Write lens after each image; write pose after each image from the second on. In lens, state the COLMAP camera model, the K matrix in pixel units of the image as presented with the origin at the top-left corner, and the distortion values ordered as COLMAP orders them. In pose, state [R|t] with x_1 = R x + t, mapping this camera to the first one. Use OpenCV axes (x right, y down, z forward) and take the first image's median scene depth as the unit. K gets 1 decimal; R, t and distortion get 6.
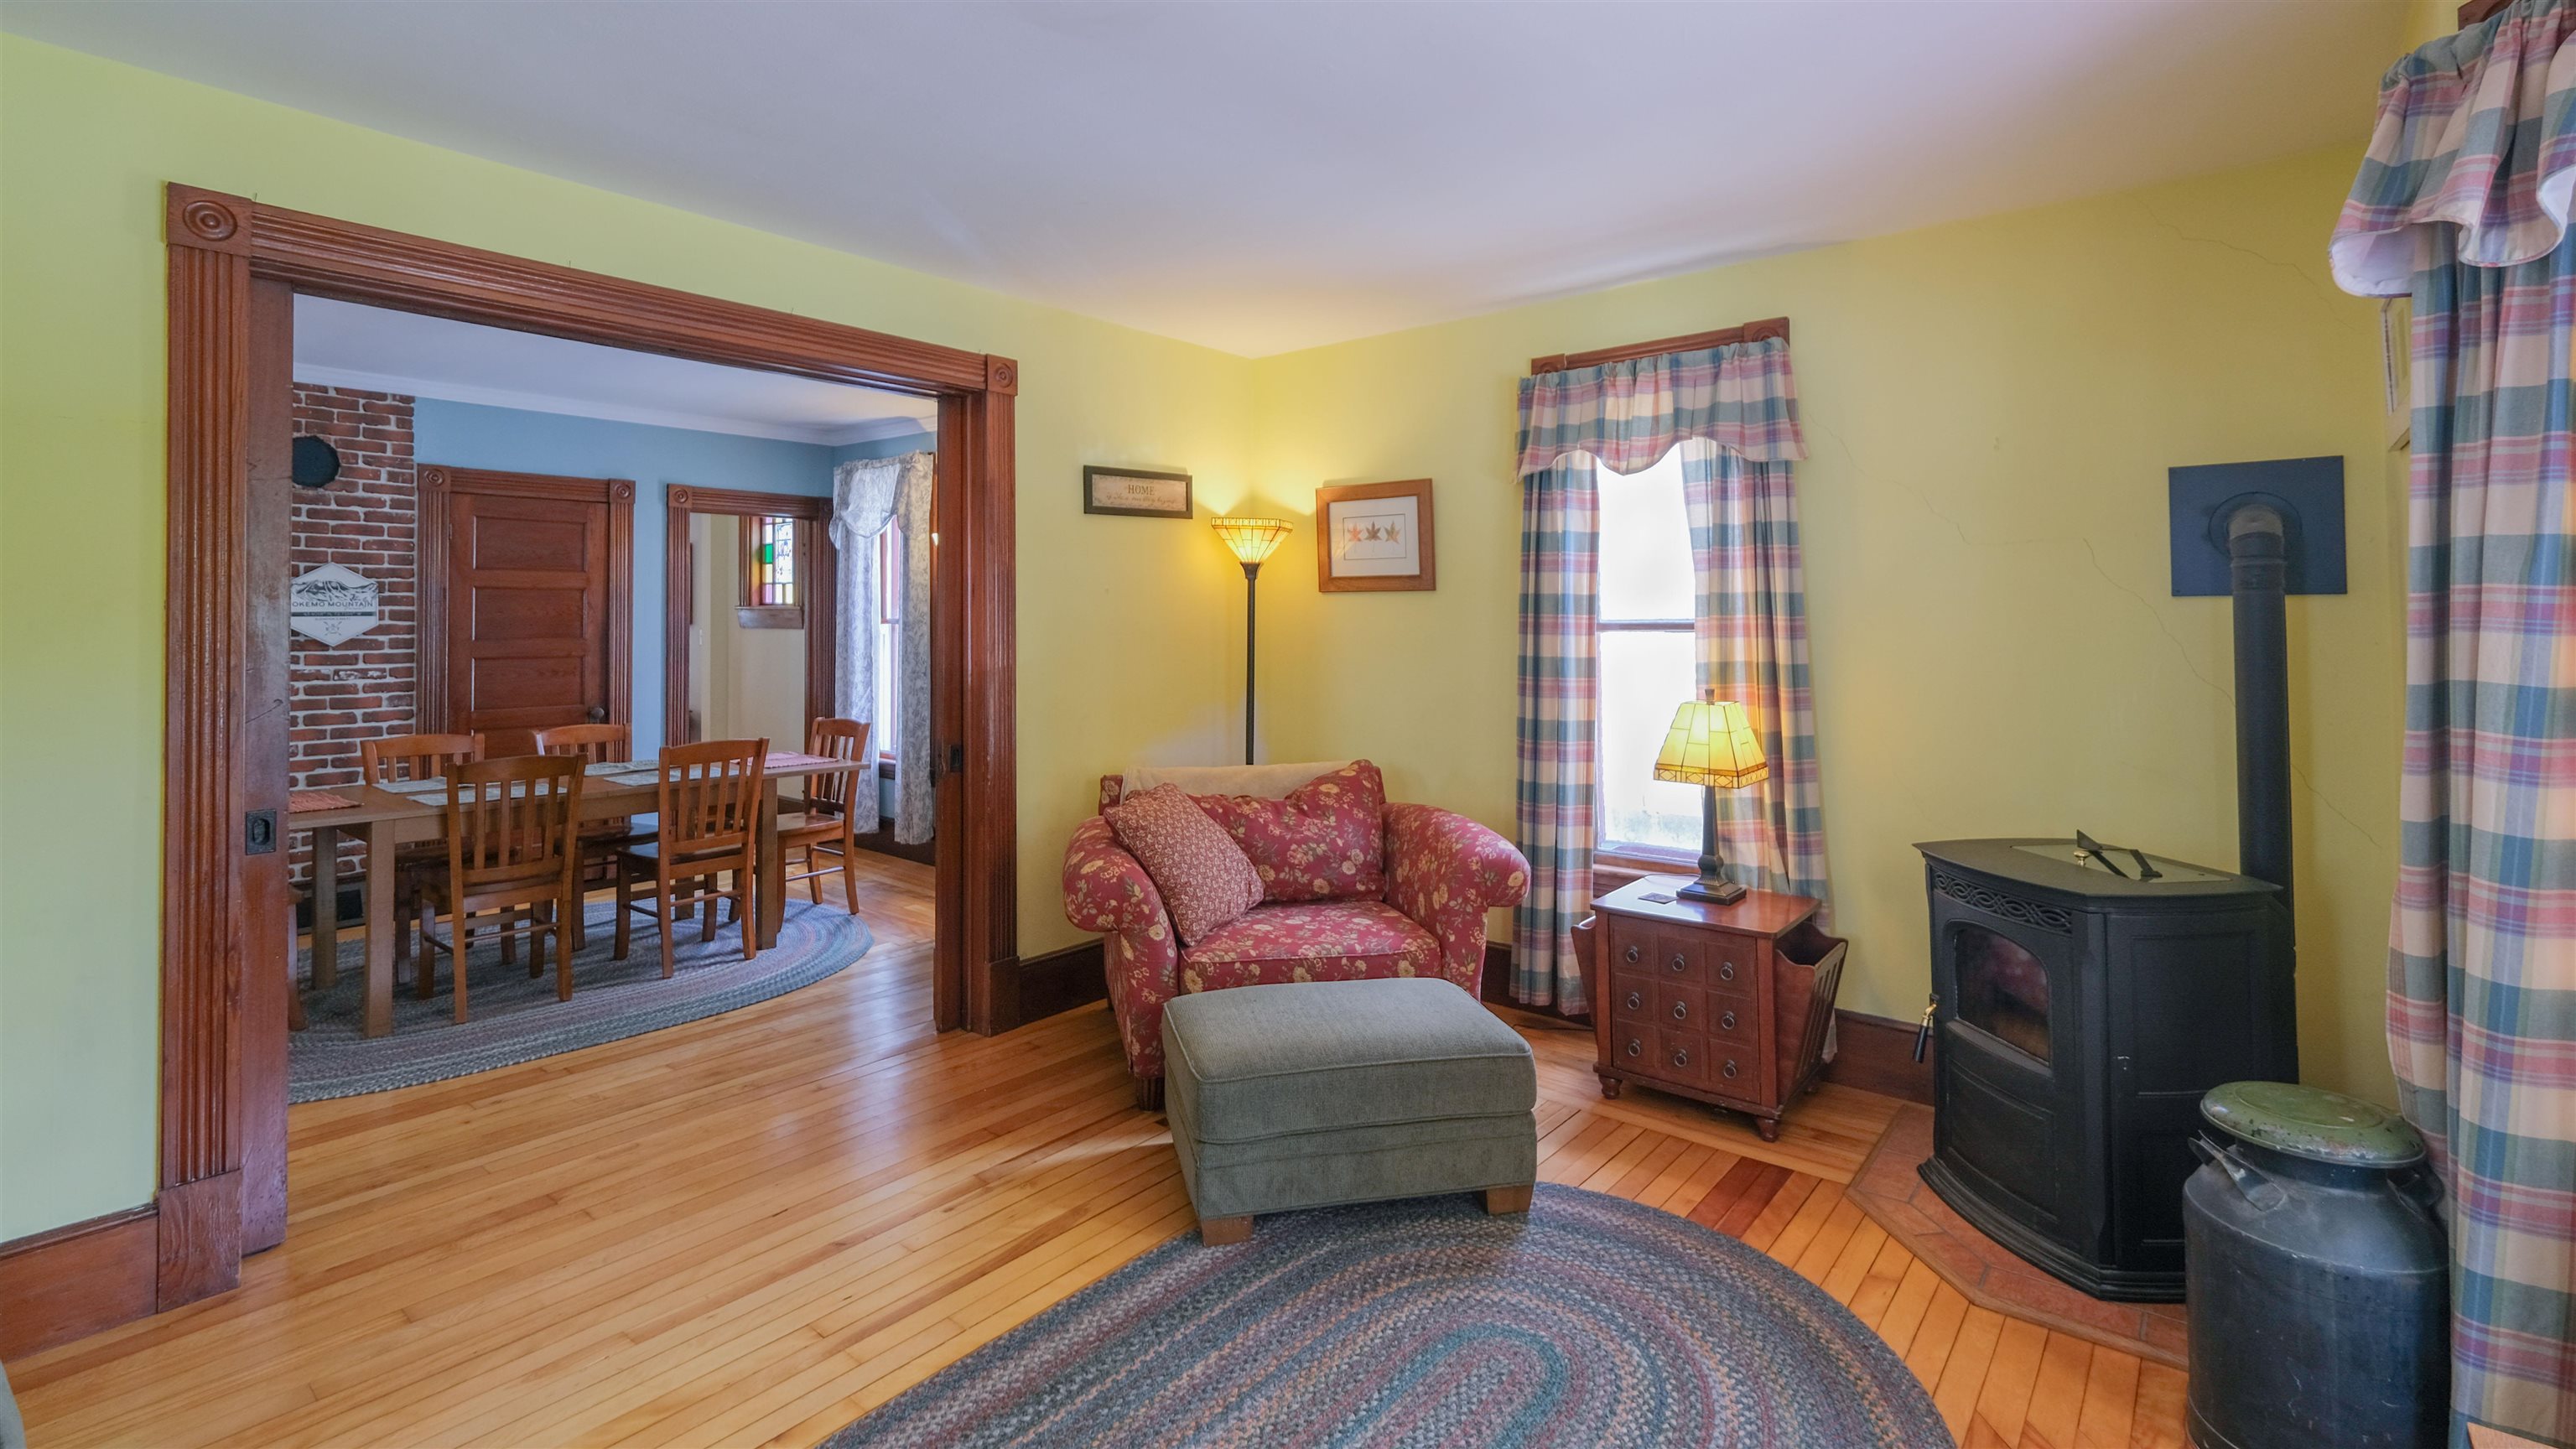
lens RADIAL K [[1145.3, 0, 1259.0], [0, 1145.3, 607.9], [0, 0, 1]] dist [-0.002186, -0.001199]
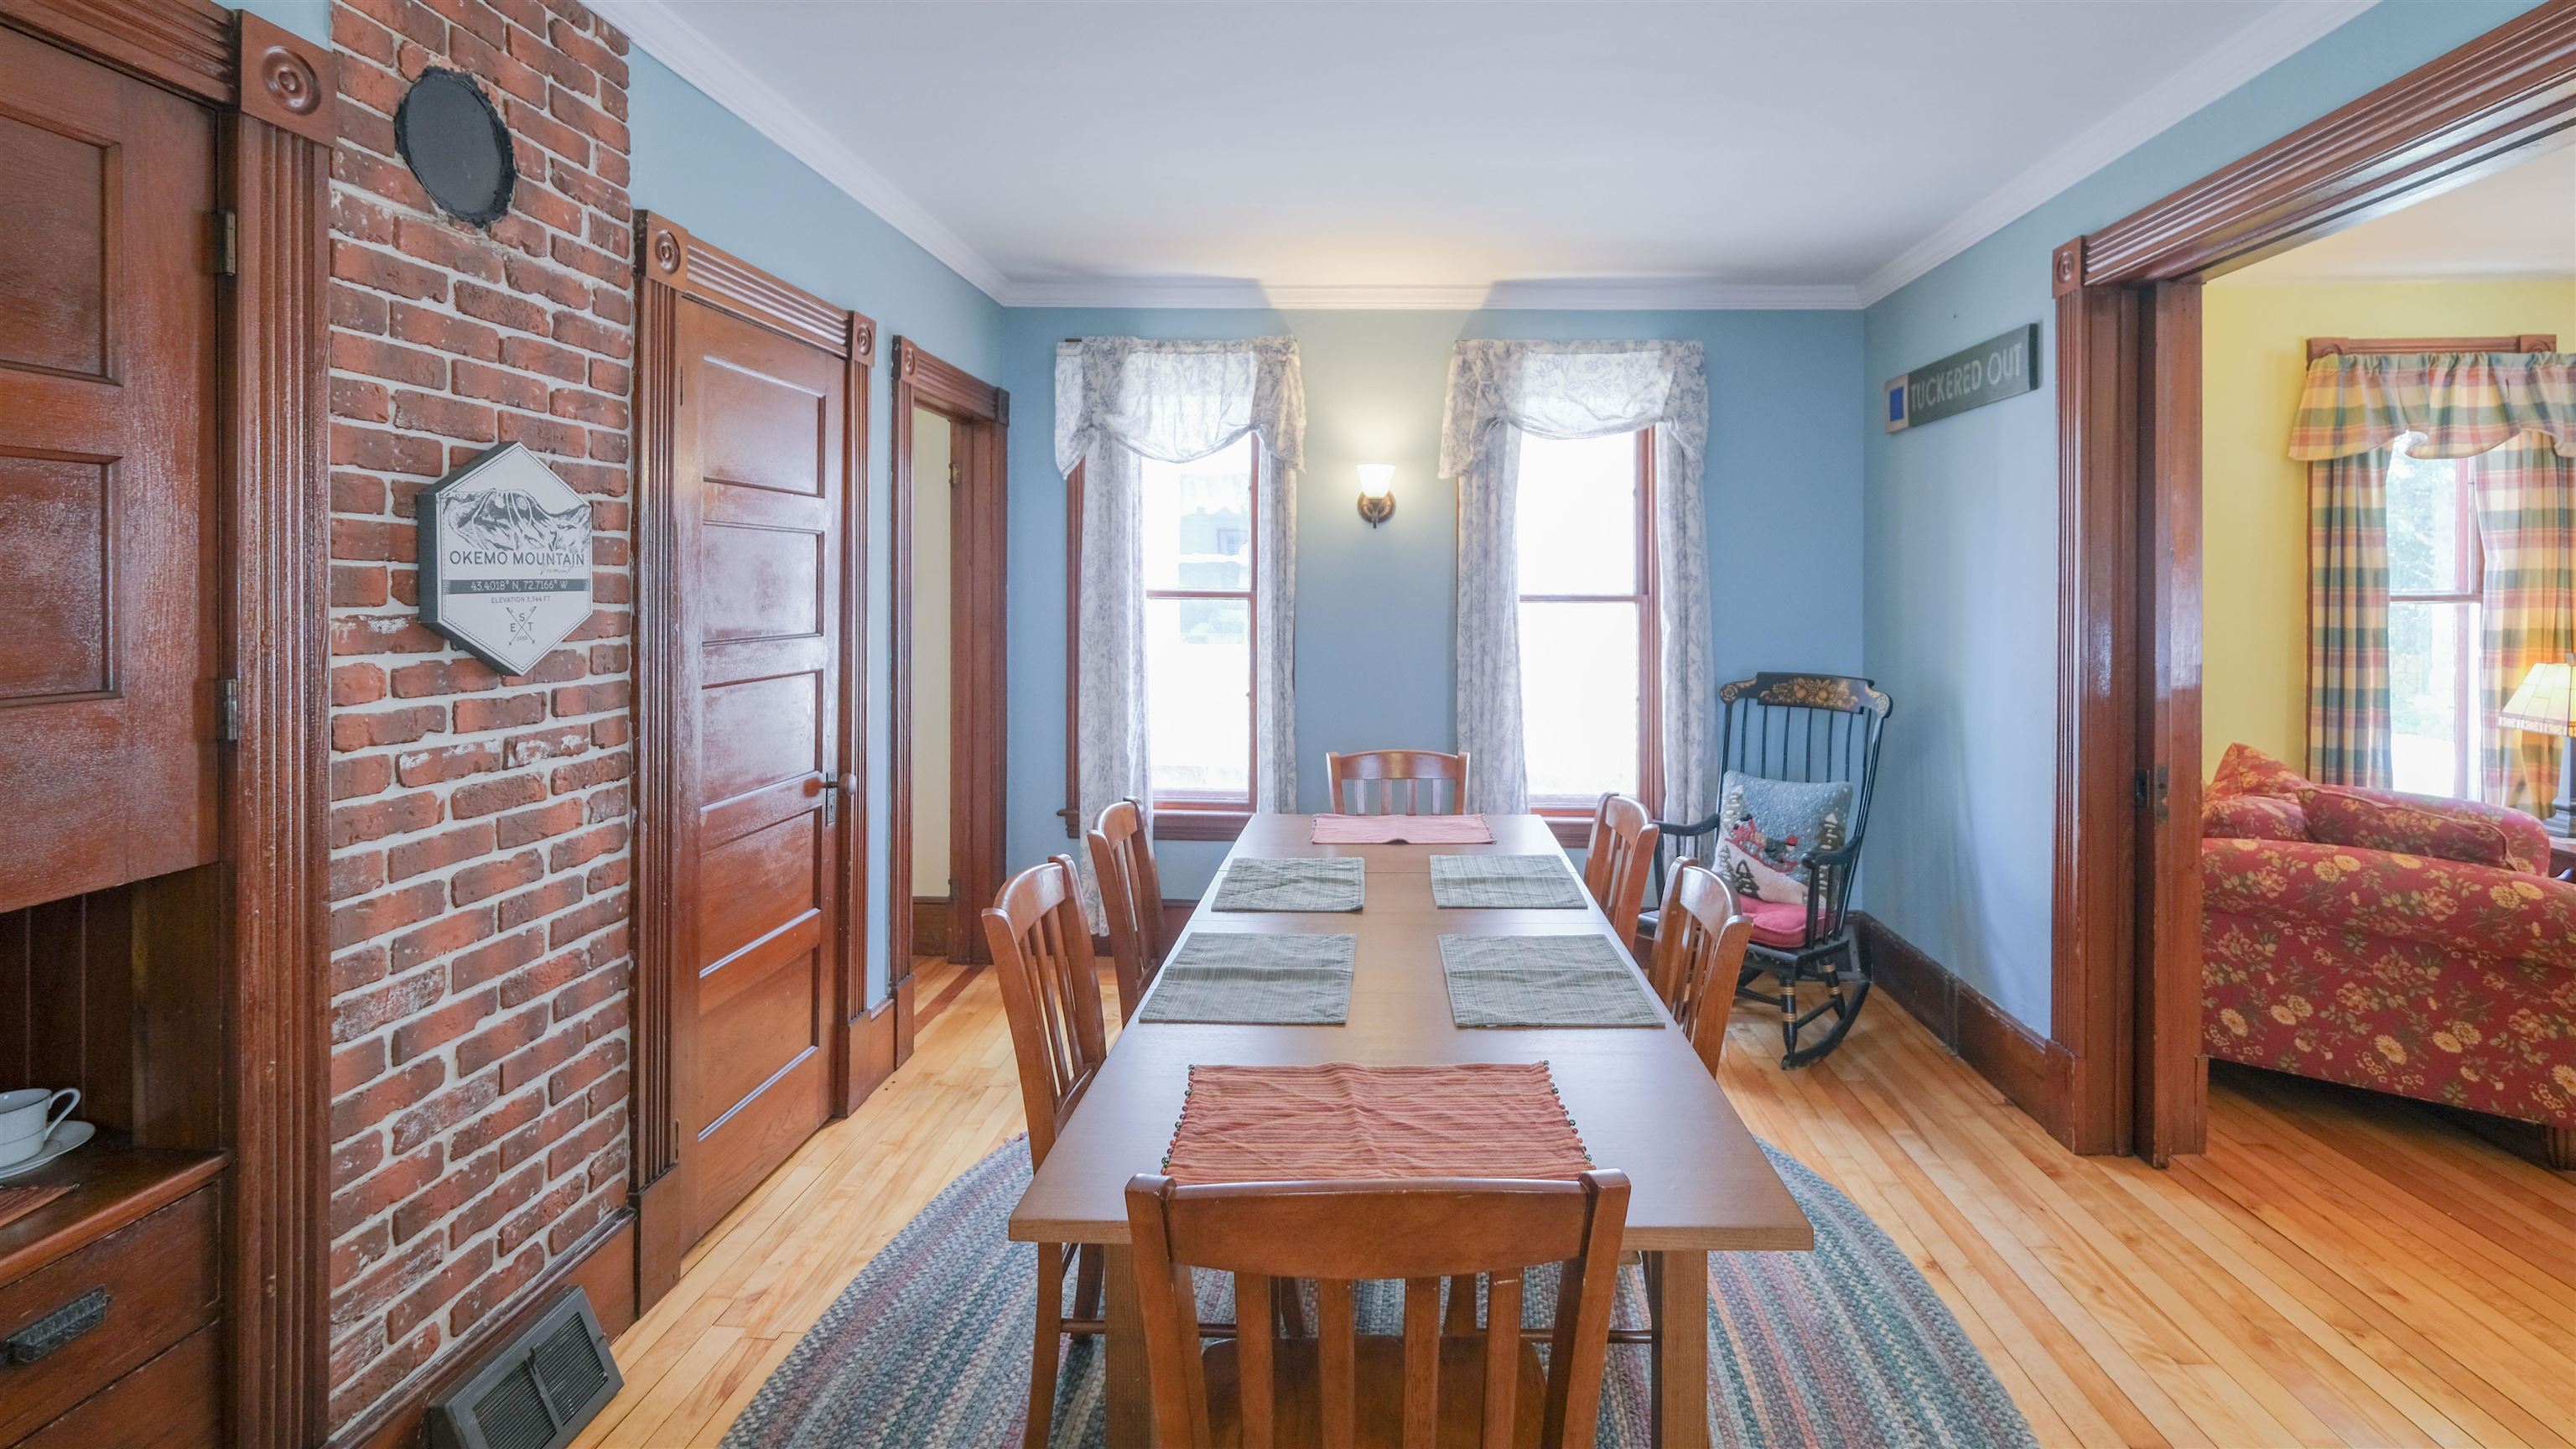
lens RADIAL K [[1145.3, 0, 1340.7], [0, 1145.3, 598.4], [0, 0, 1]] dist [-0.002186, -0.001199]
pose [[0.789475, -0.006423, 0.613750, -0.774683], [-0.005961, 0.999818, 0.018131, 0.001197], [-0.613754, -0.017973, 0.789293, 0.520166]]
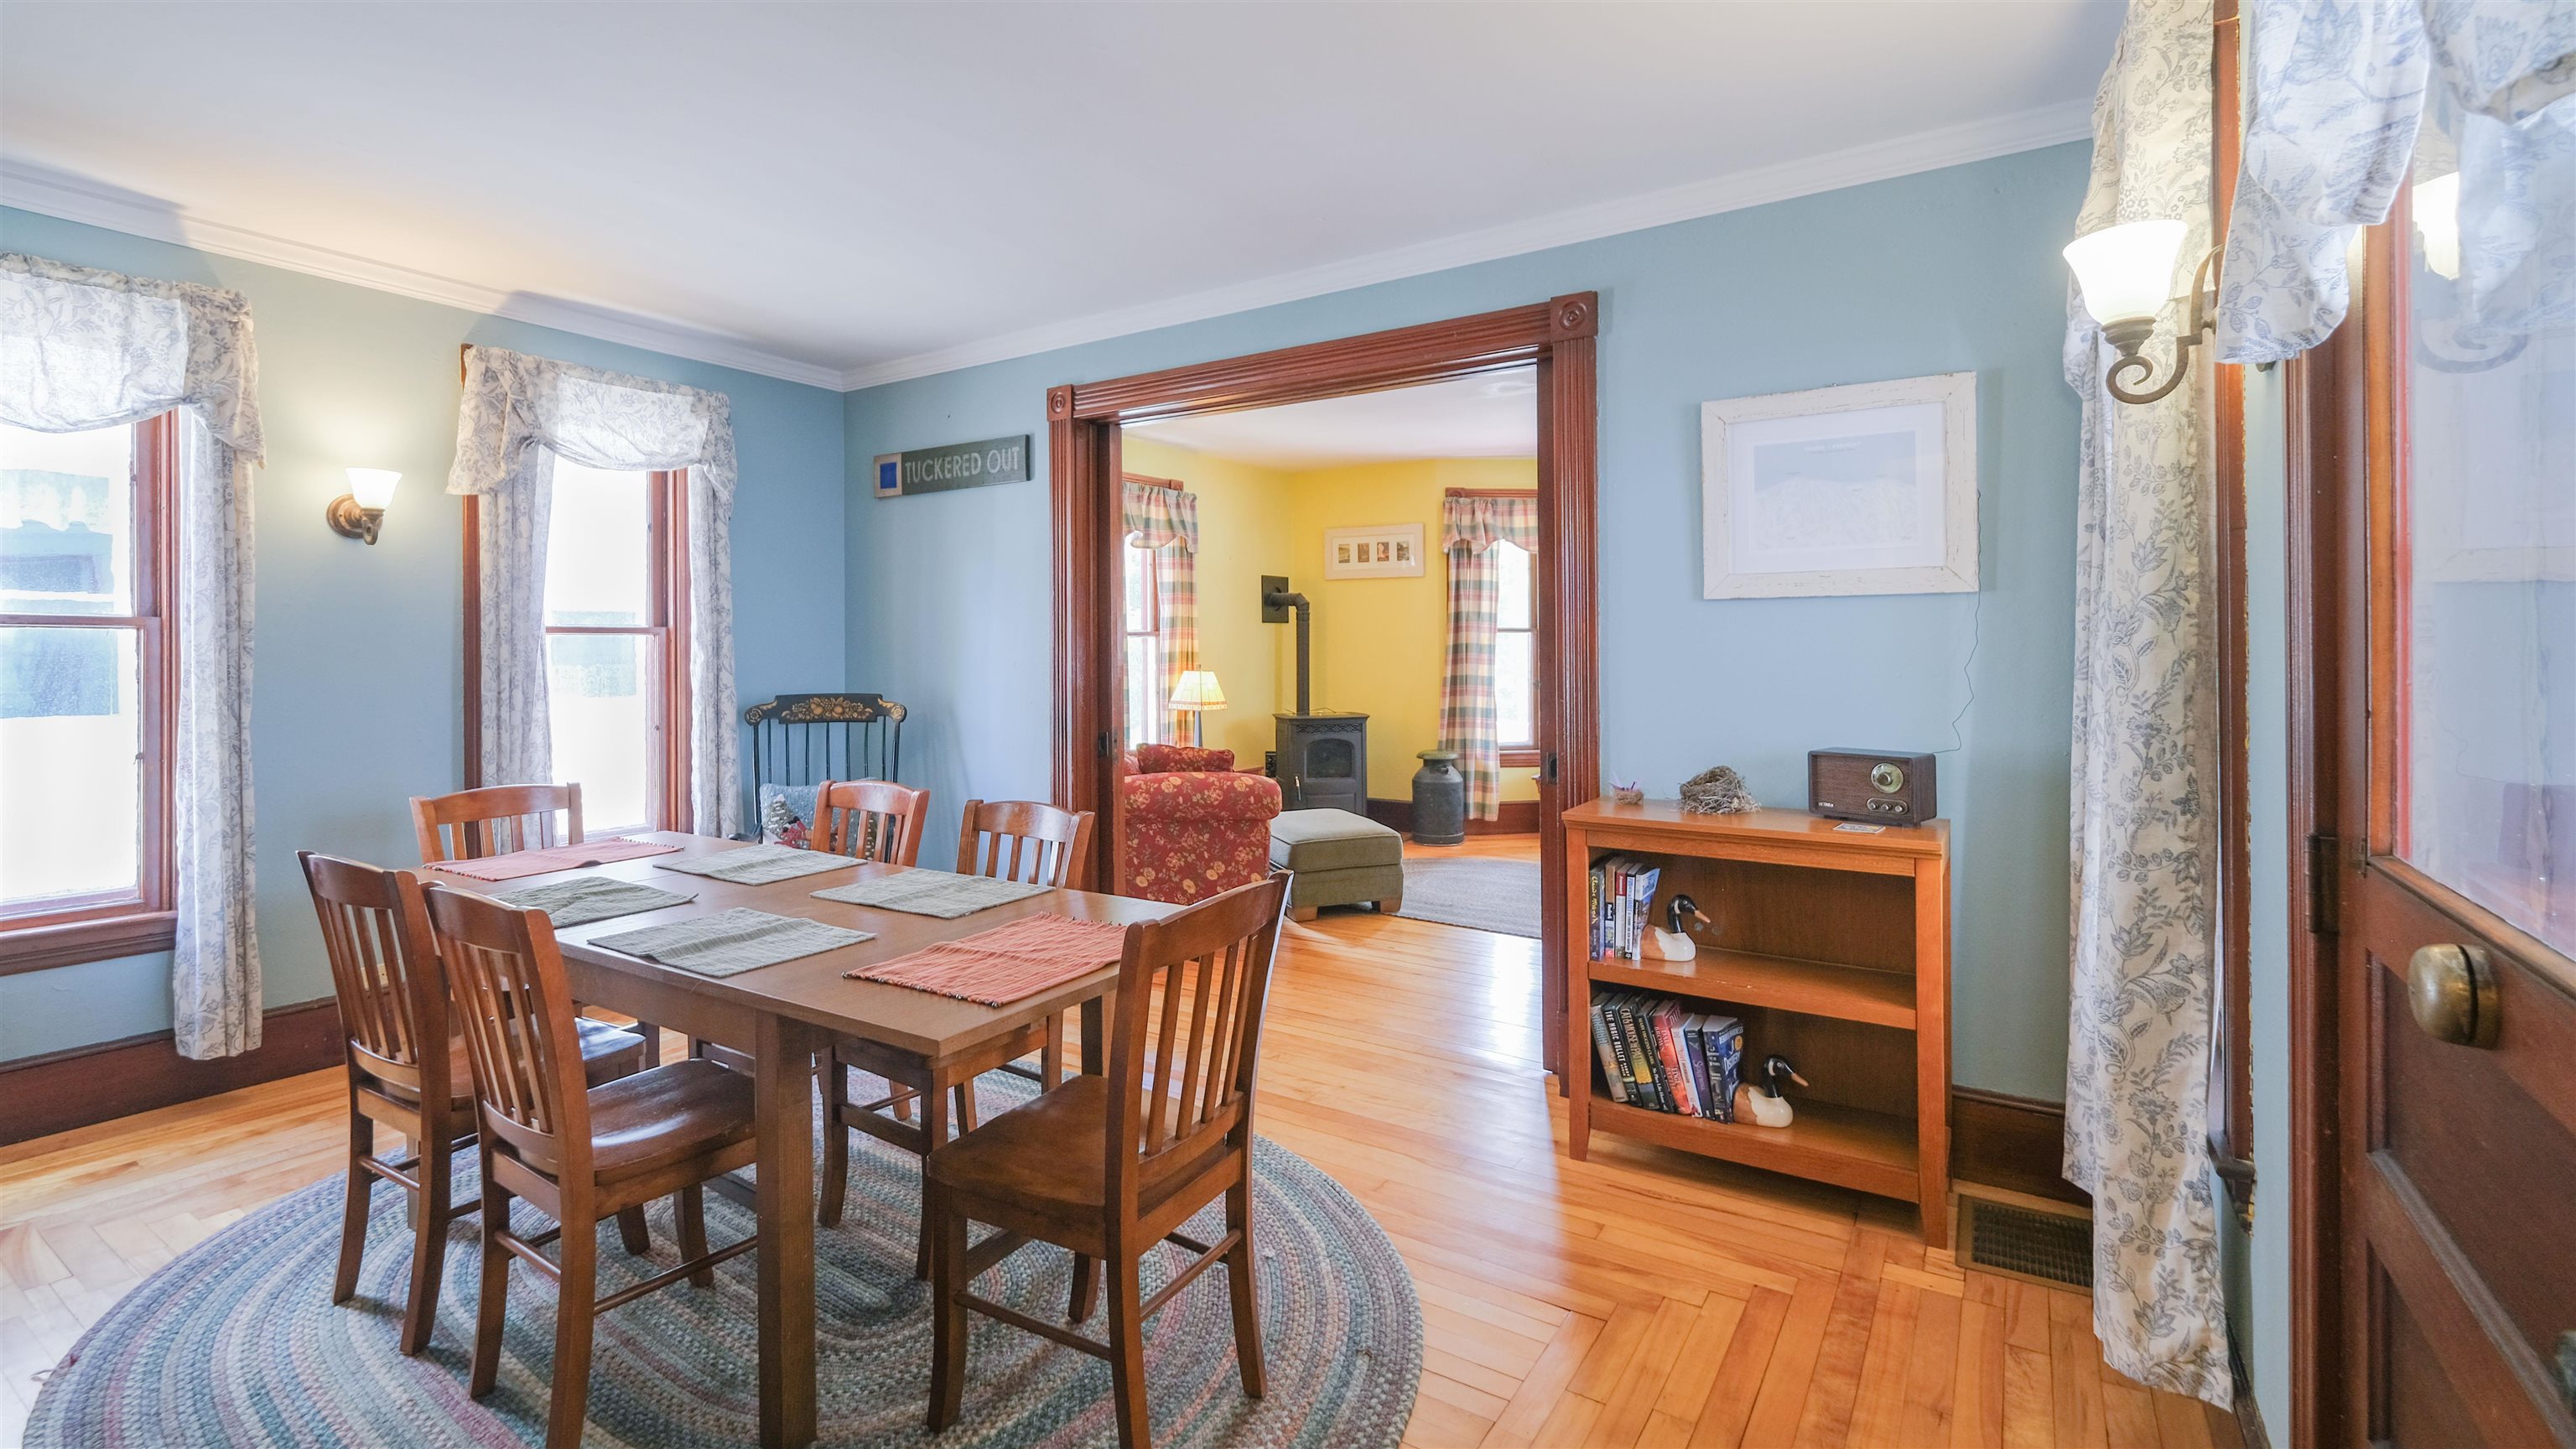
lens RADIAL K [[1145.3, 0, 1260.7], [0, 1145.3, 648.5], [0, 0, 1]] dist [-0.002186, -0.001199]
pose [[-0.112870, -0.000901, 0.993609, -0.982004], [-0.002777, 0.999996, 0.000591, 0.024826], [-0.993606, -0.002692, -0.112872, 0.679606]]
